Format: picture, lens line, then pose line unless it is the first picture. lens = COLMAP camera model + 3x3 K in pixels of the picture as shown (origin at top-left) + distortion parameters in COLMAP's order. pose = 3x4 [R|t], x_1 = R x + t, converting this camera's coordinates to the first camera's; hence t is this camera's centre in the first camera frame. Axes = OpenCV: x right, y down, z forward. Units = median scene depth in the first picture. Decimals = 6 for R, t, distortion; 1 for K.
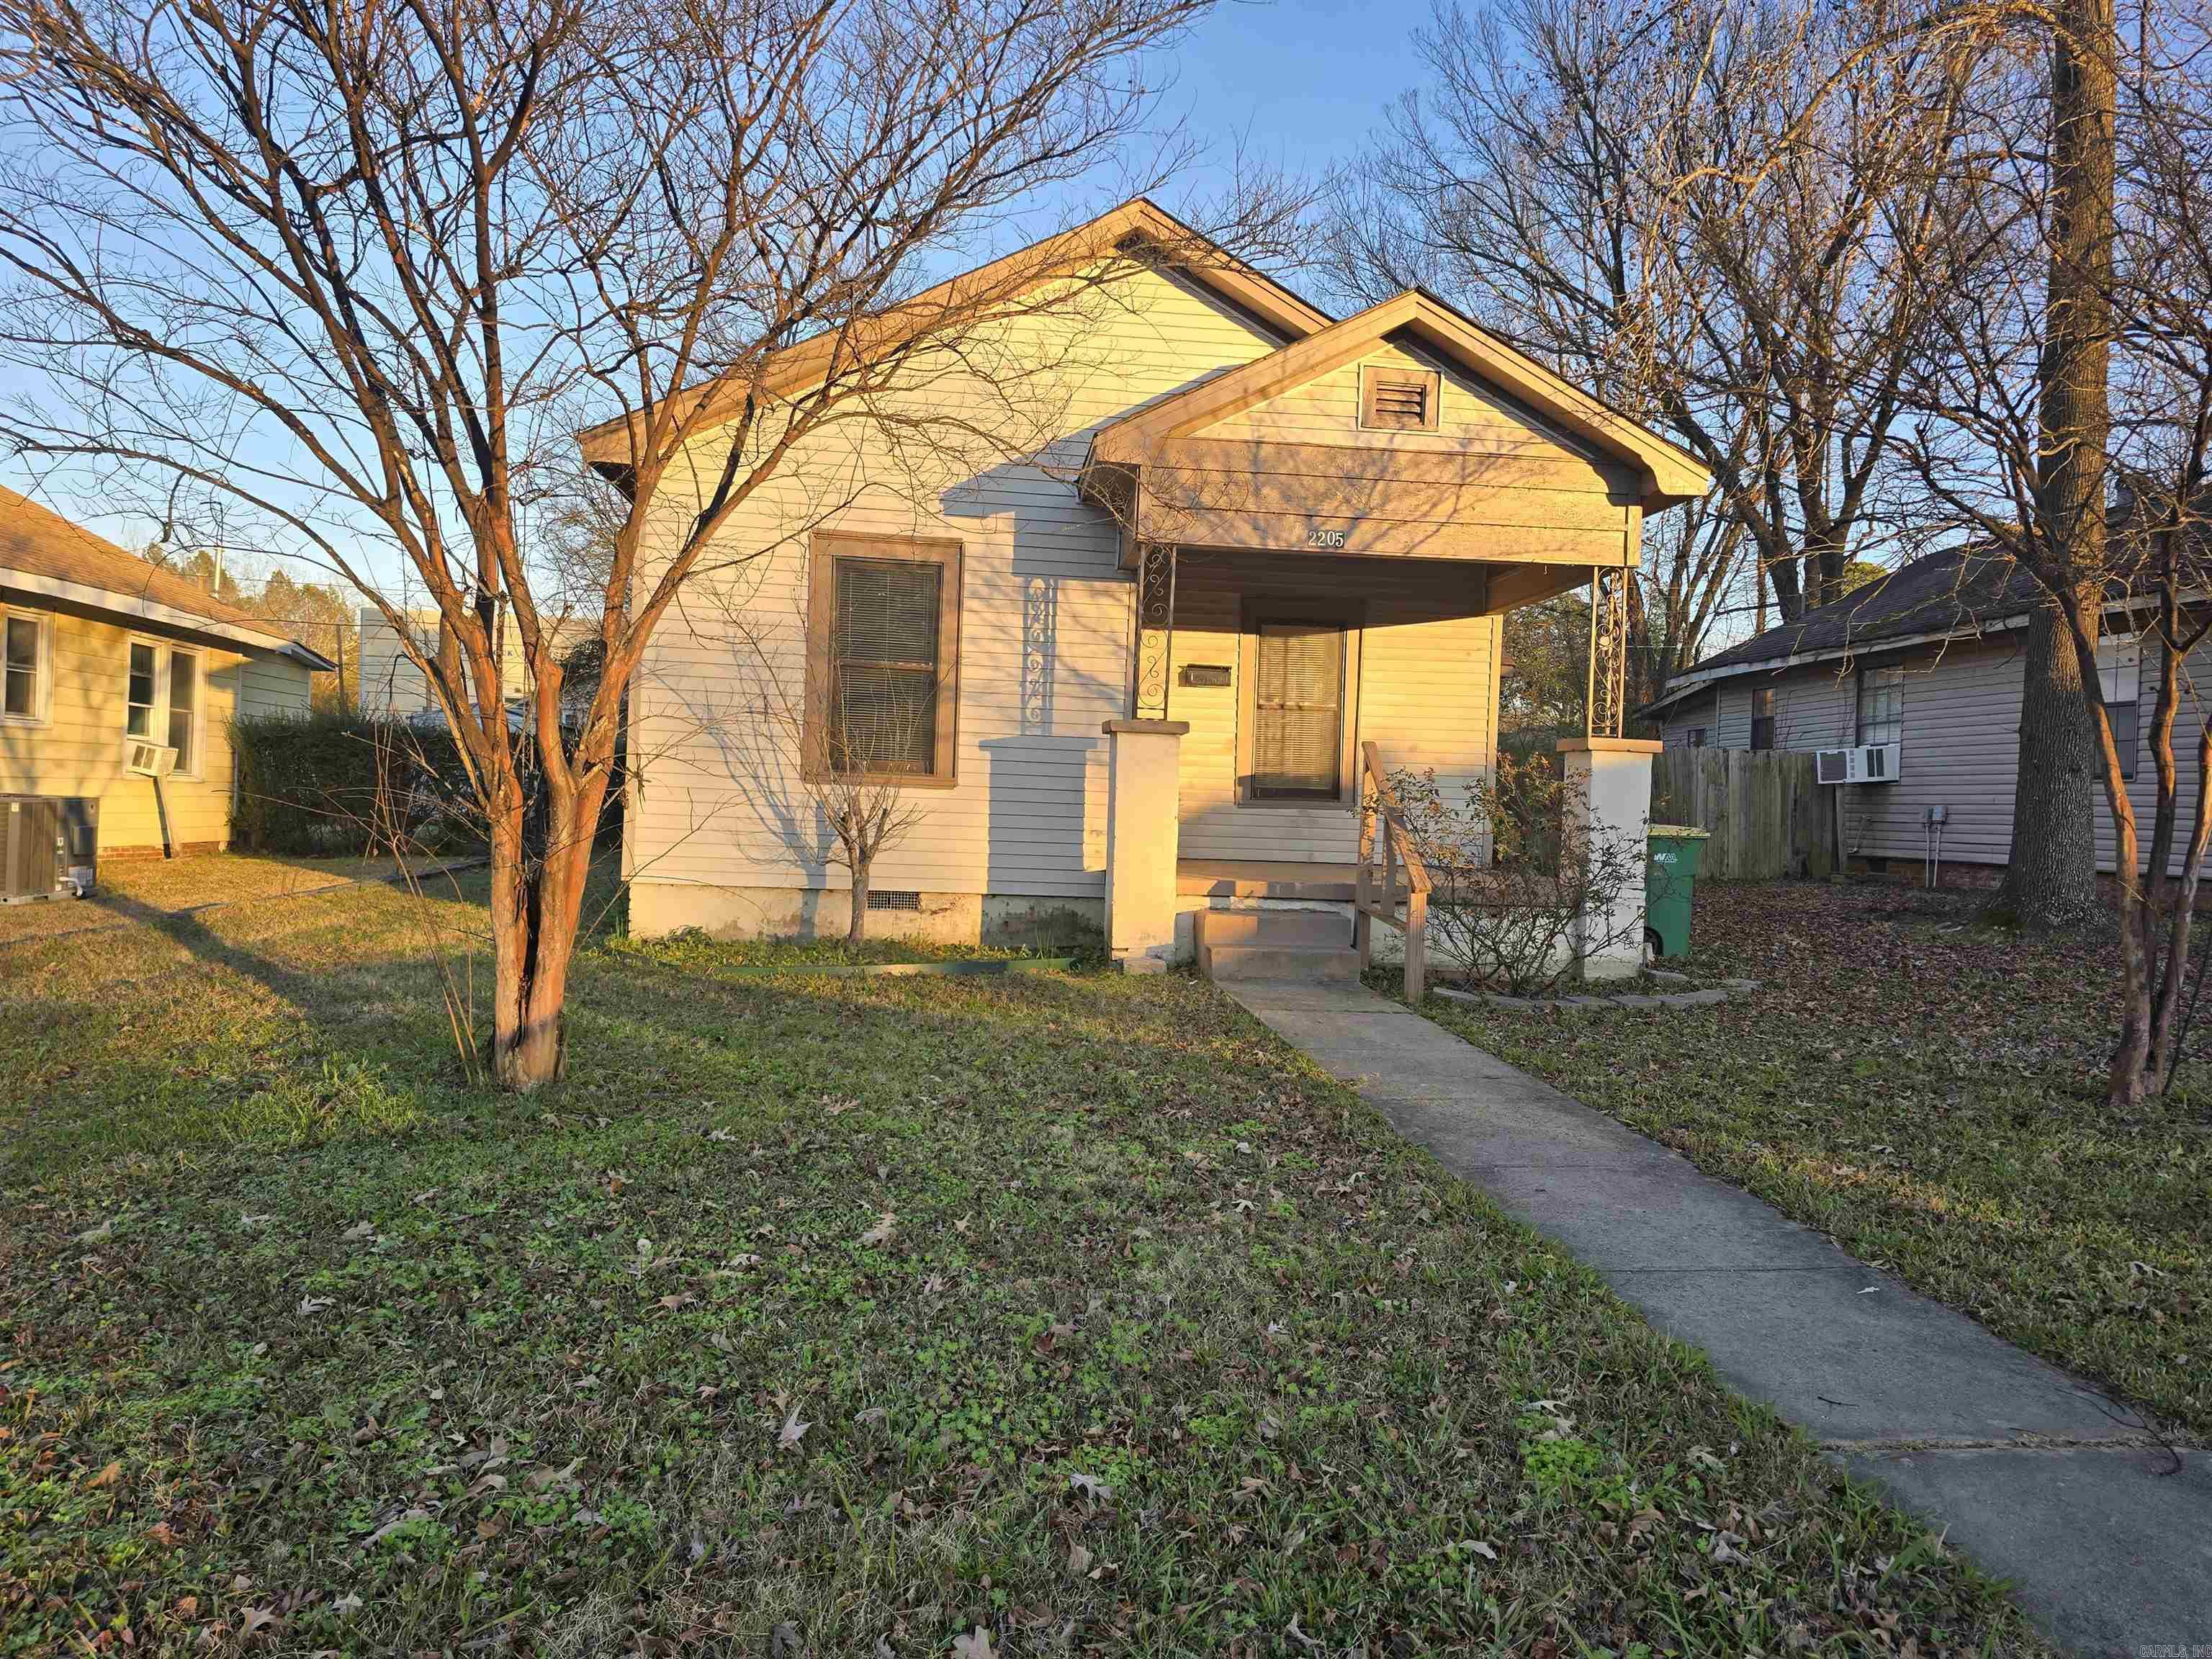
lens RADIAL K [[1509.0, 0, 1106.0], [0, 1509.0, 829.5], [0, 0, 1]] dist [0.050026, -0.027399]
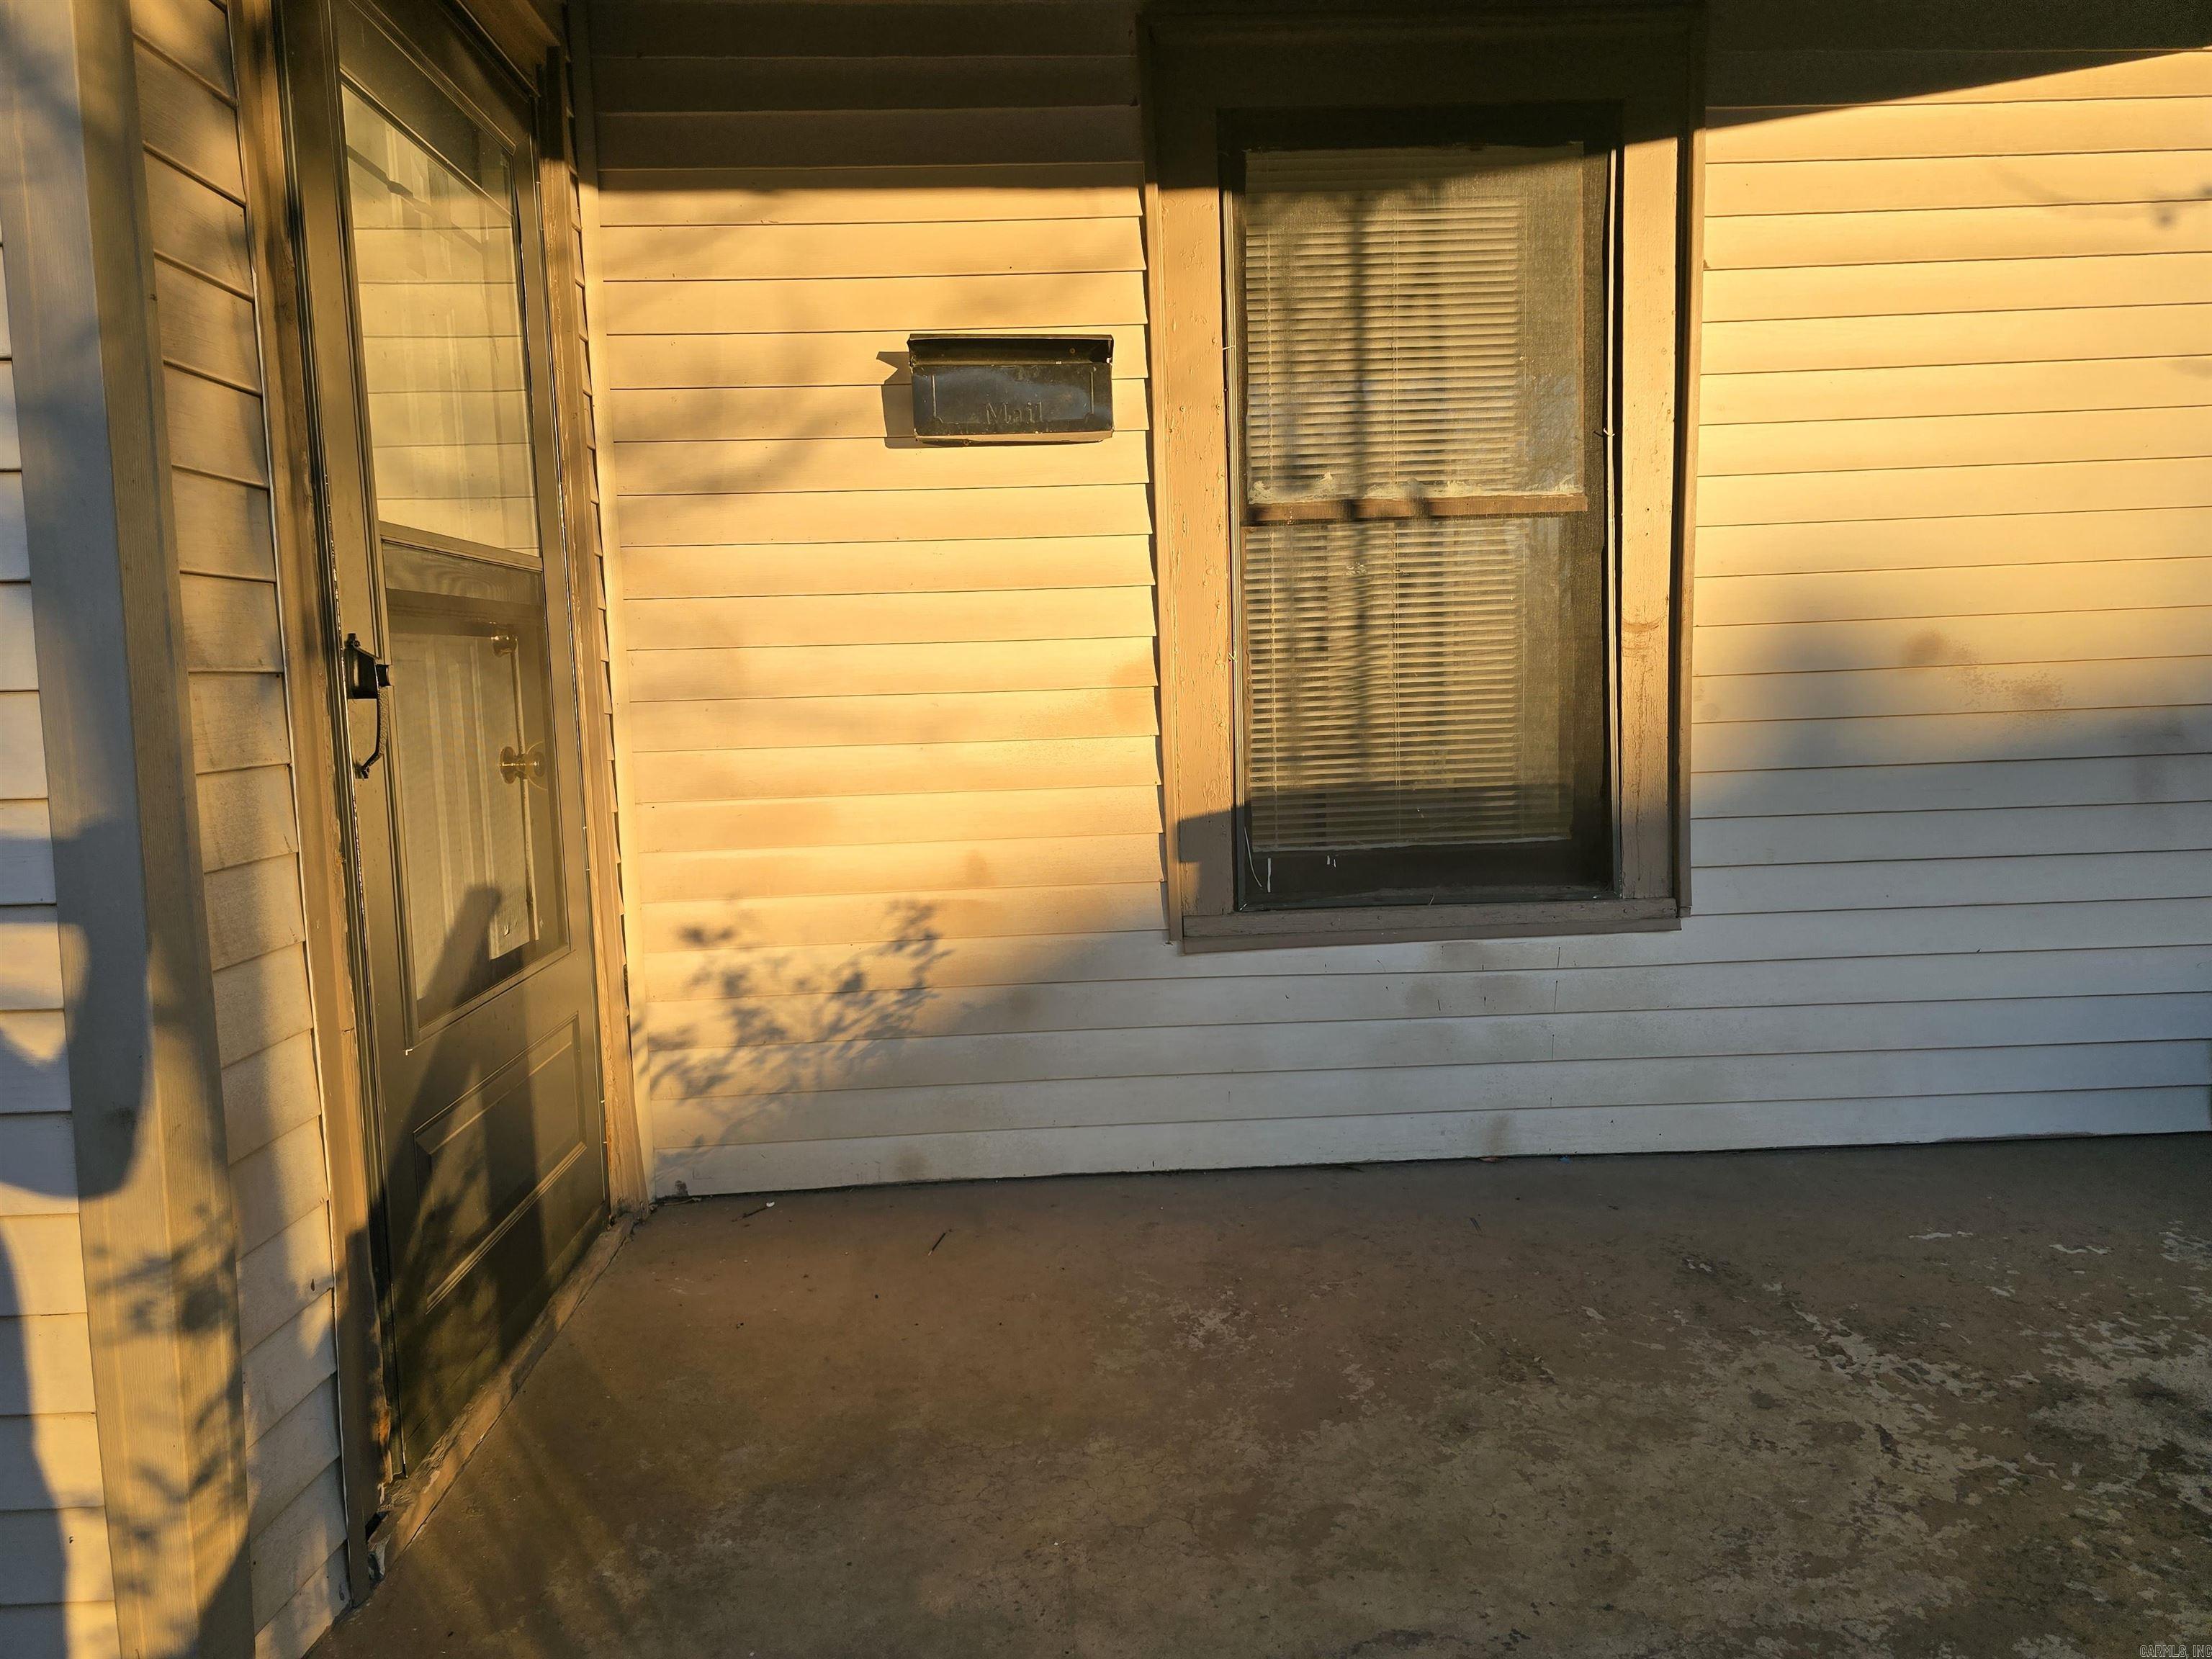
lens RADIAL K [[1509.0, 0, 1106.0], [0, 1509.0, 829.5], [0, 0, 1]] dist [0.050026, -0.027399]
pose [[0.996171, -0.055301, -0.067714, 0.091403], [0.061251, 0.994129, 0.089199, -0.054623], [0.062384, -0.093005, 0.993709, 0.755119]]
